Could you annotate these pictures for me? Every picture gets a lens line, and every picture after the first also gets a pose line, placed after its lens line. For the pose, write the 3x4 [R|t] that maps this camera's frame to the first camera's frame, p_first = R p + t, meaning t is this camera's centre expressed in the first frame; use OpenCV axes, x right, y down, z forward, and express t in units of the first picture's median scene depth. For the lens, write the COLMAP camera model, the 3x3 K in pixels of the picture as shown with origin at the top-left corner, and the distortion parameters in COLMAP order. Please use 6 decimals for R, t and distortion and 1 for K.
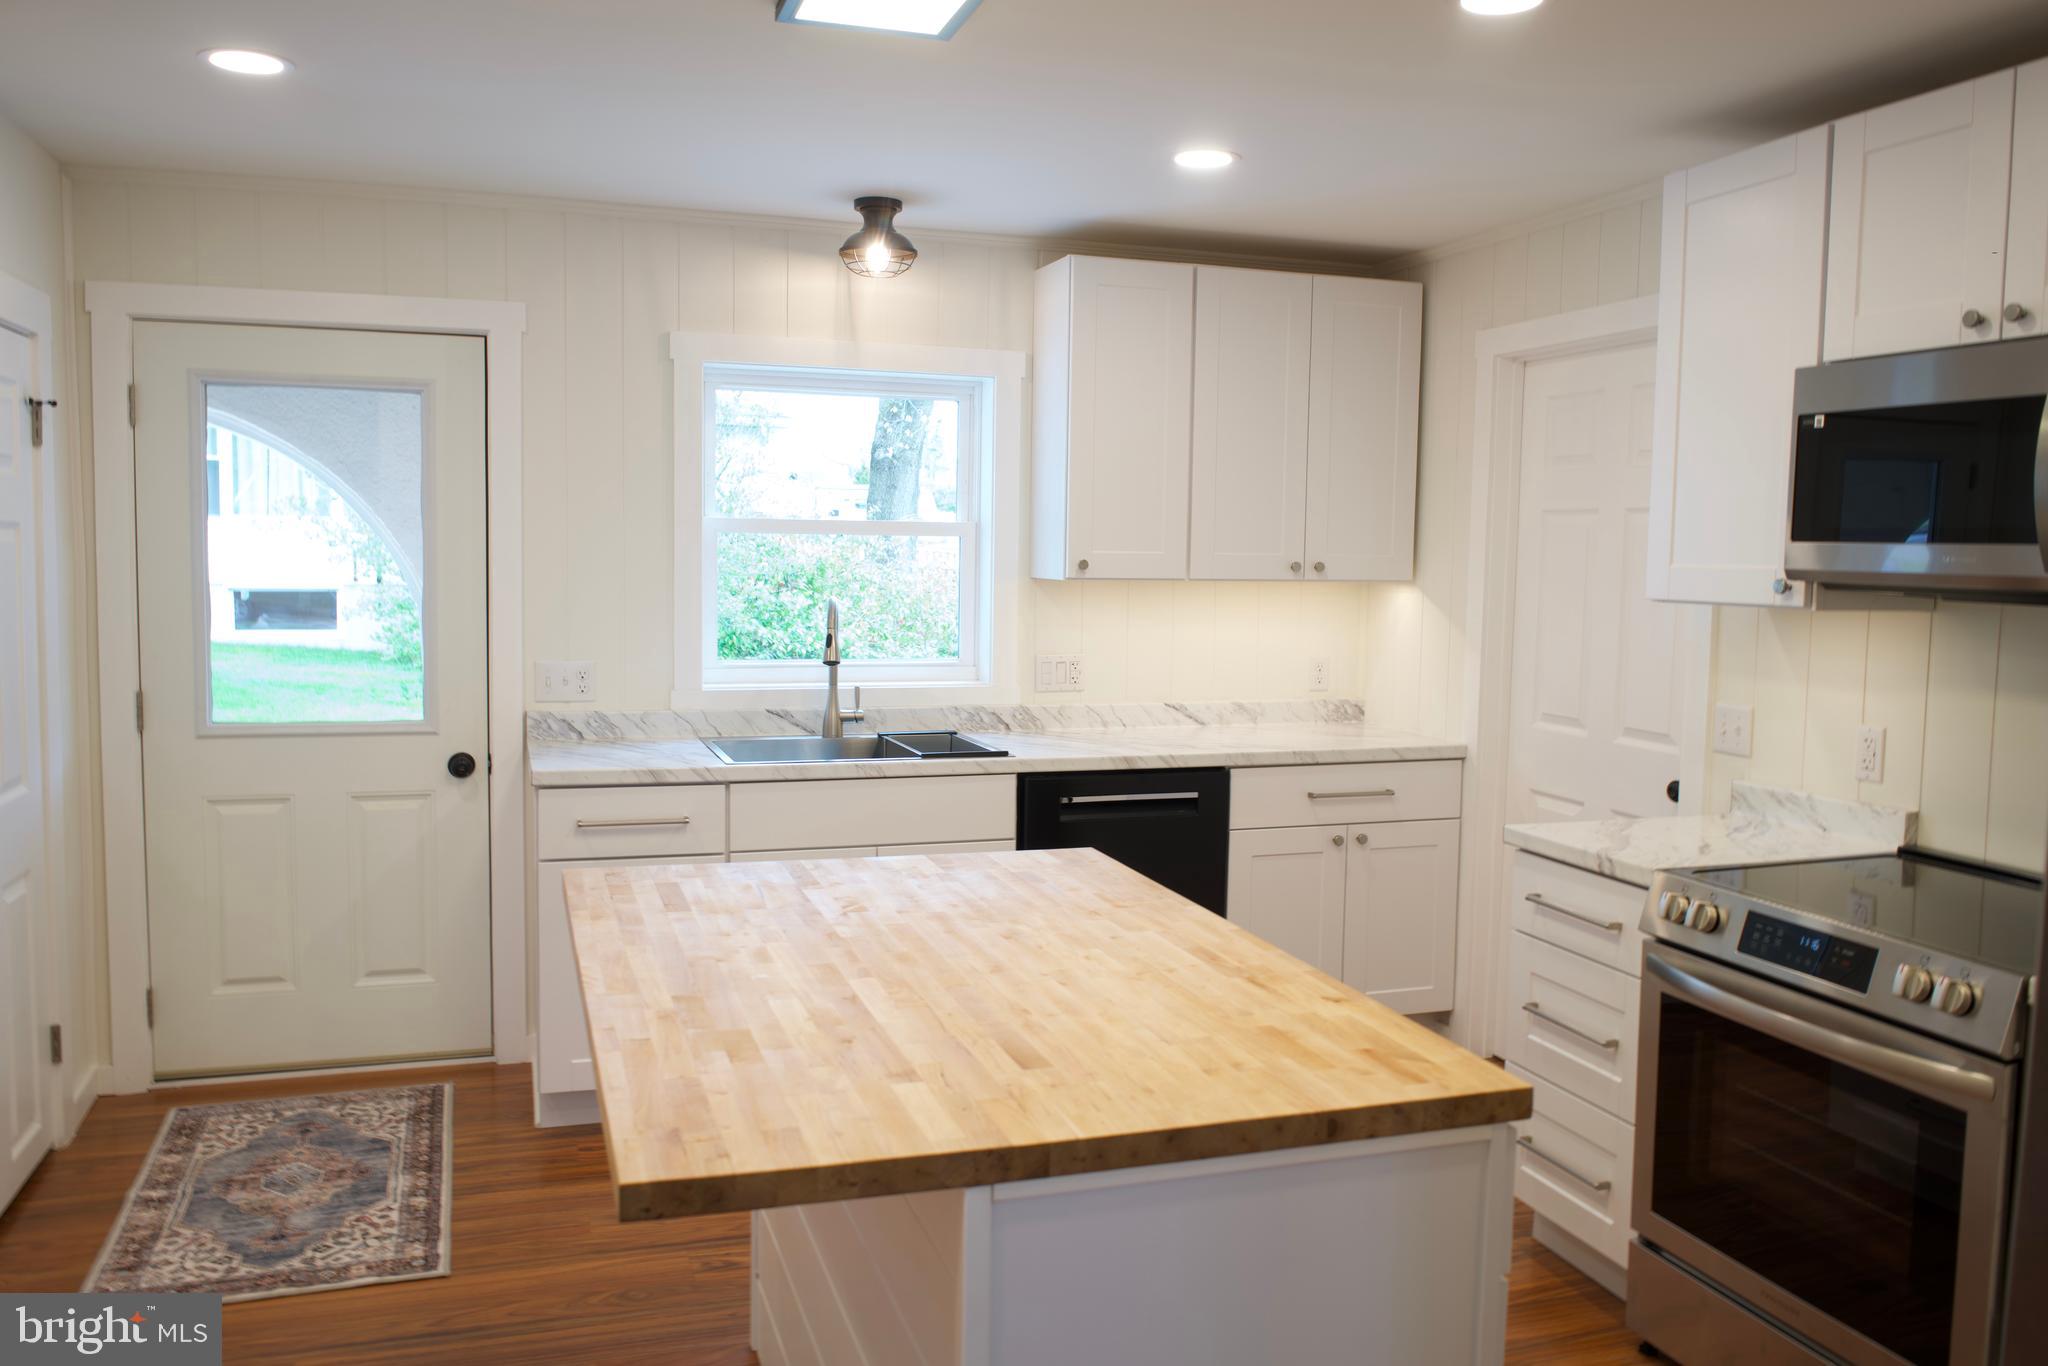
lens RADIAL K [[1559.6, 0, 1014.7], [0, 1559.6, 681.0], [0, 0, 1]] dist [-0.024430, 0.001499]
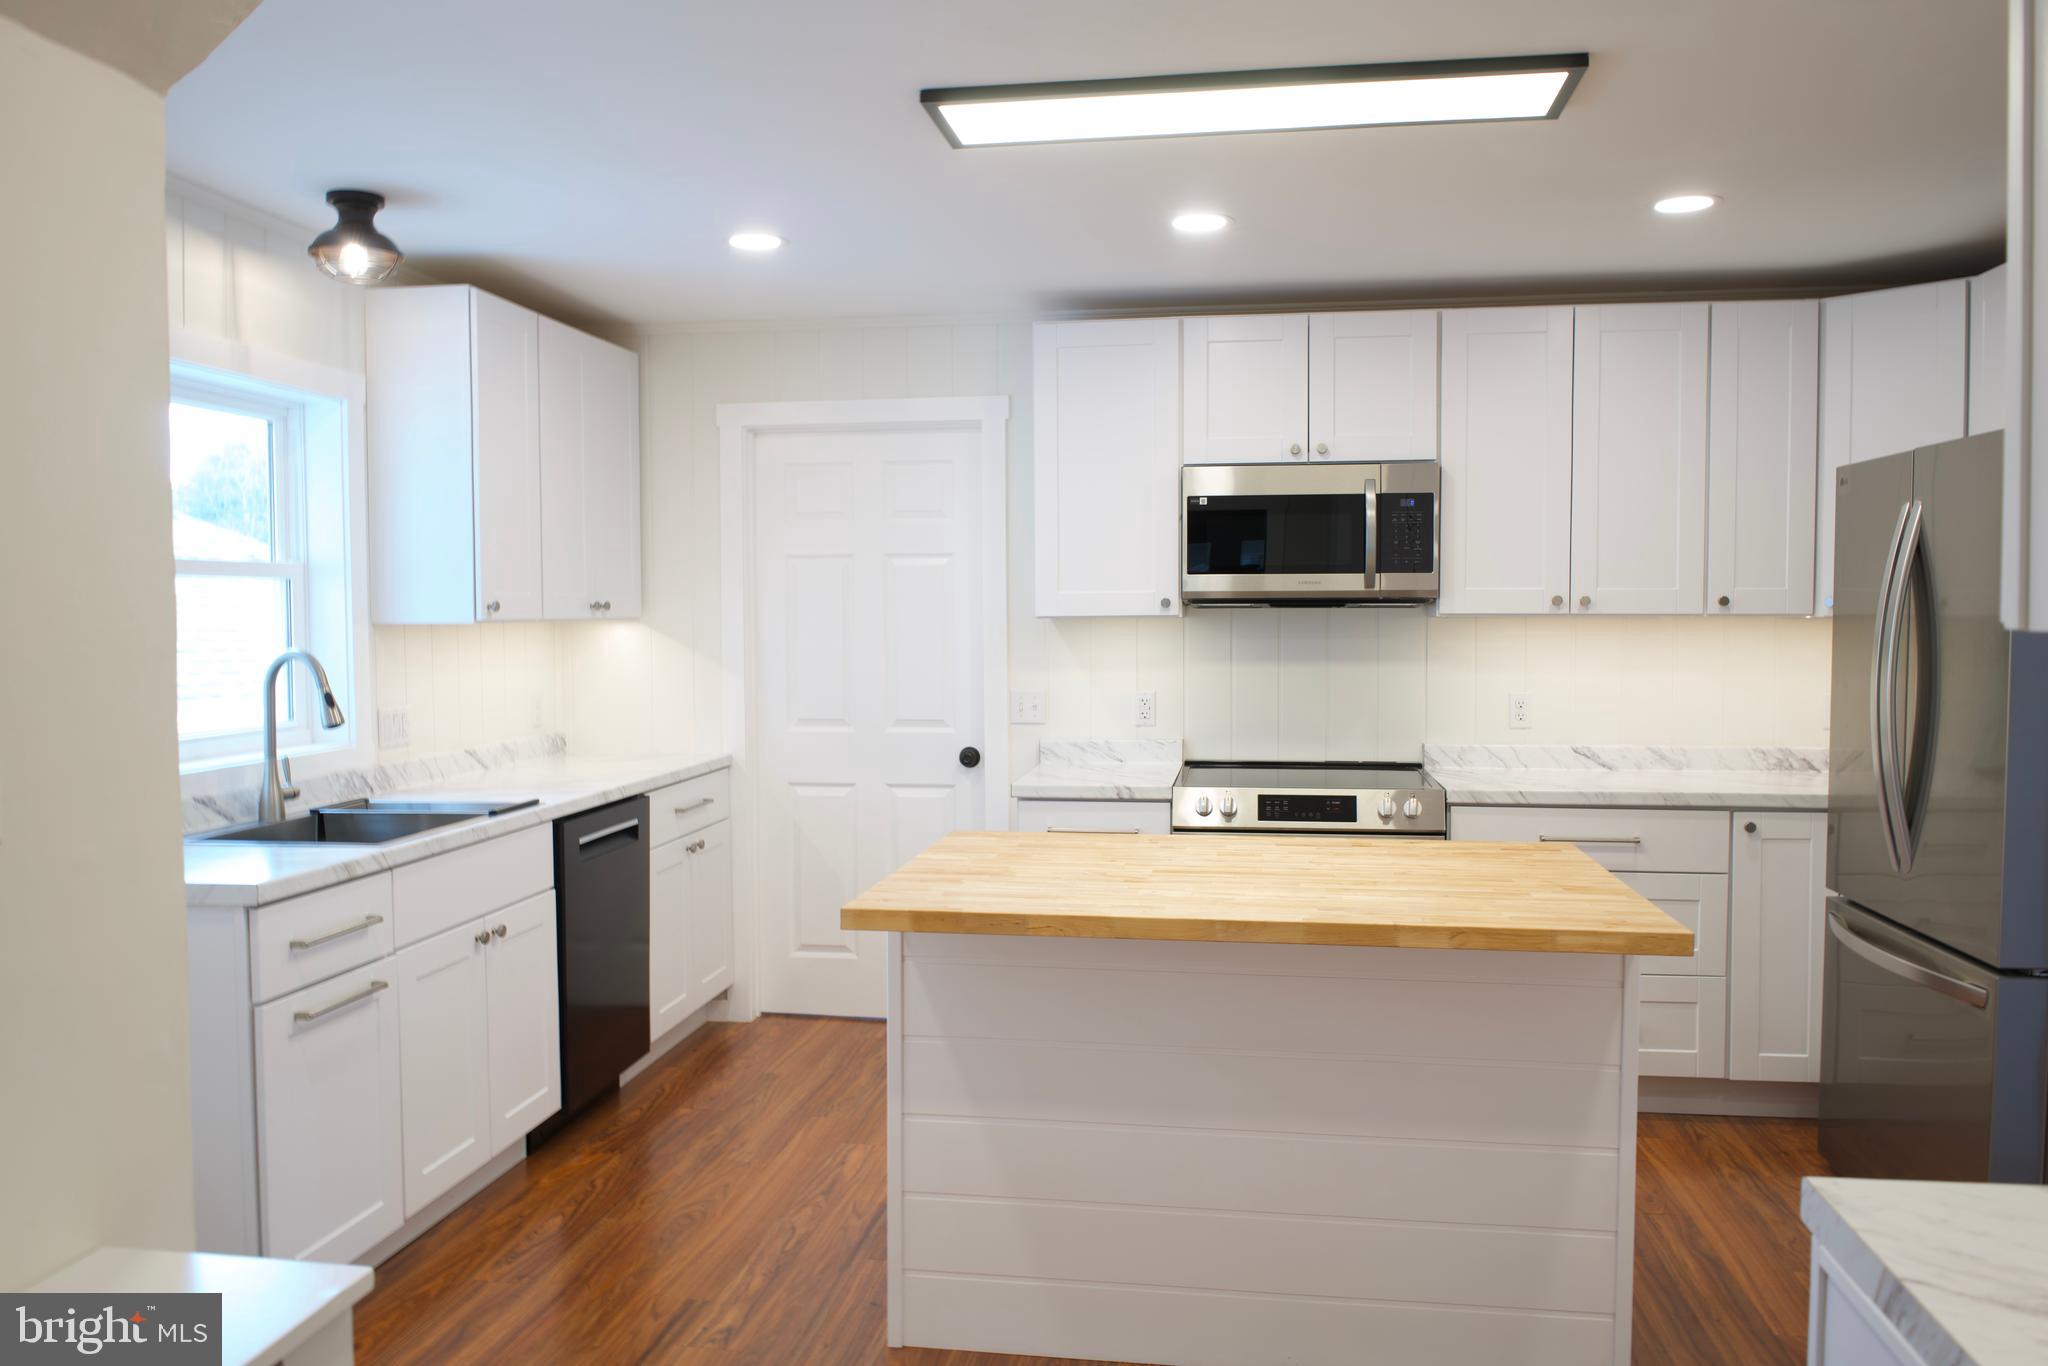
lens RADIAL K [[1559.6, 0, 1014.7], [0, 1559.6, 681.0], [0, 0, 1]] dist [-0.024430, 0.001499]
pose [[0.457497, -0.059775, 0.887200, -0.707103], [0.091354, 0.995618, 0.019972, -0.019280], [-0.884506, 0.071912, 0.460953, 0.287850]]
